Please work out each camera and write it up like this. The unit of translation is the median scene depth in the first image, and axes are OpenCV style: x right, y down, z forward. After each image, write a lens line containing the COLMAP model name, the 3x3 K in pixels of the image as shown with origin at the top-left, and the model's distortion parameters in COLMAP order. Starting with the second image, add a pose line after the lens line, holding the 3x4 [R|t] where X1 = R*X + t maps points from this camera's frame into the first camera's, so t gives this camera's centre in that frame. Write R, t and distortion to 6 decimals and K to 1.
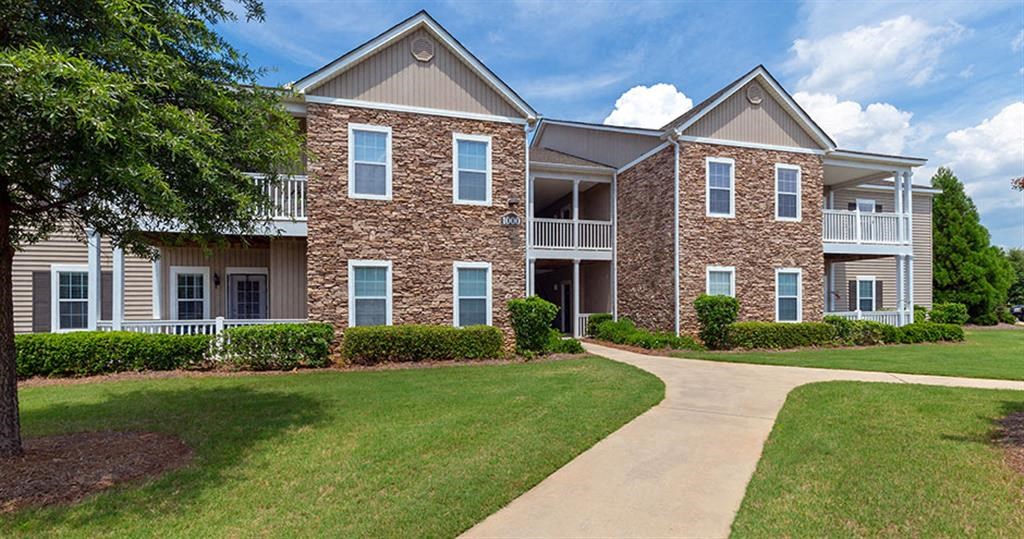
lens RADIAL K [[476.7, 0, 512.0], [0, 476.7, 269.5], [0, 0, 1]] dist [0.018864, -0.000557]
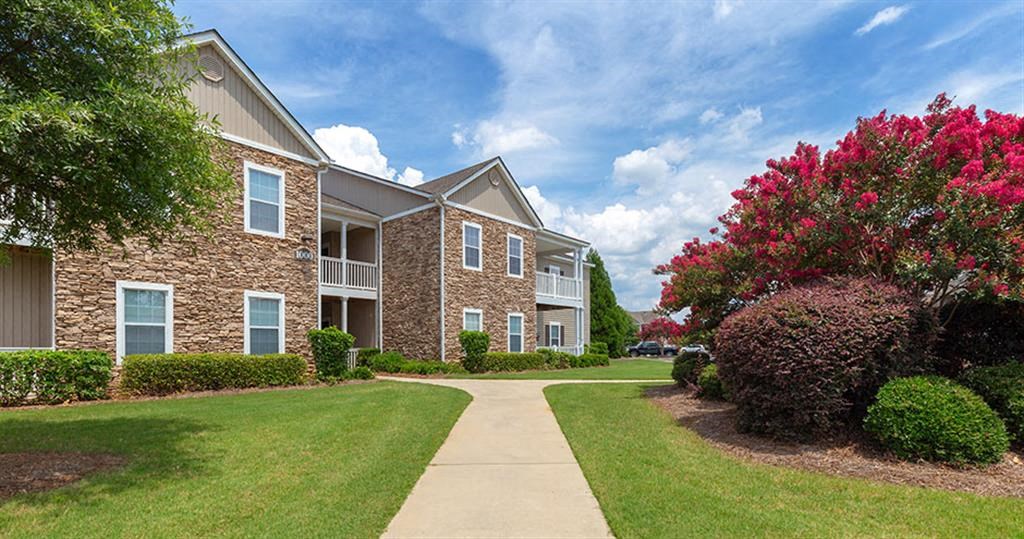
lens RADIAL K [[476.7, 0, 512.0], [0, 476.7, 269.5], [0, 0, 1]] dist [0.018864, -0.000557]
pose [[0.836875, 0.091580, 0.539678, -0.171030], [-0.041458, 0.993678, -0.104333, 0.017910], [-0.545821, 0.064940, 0.835381, -0.113943]]
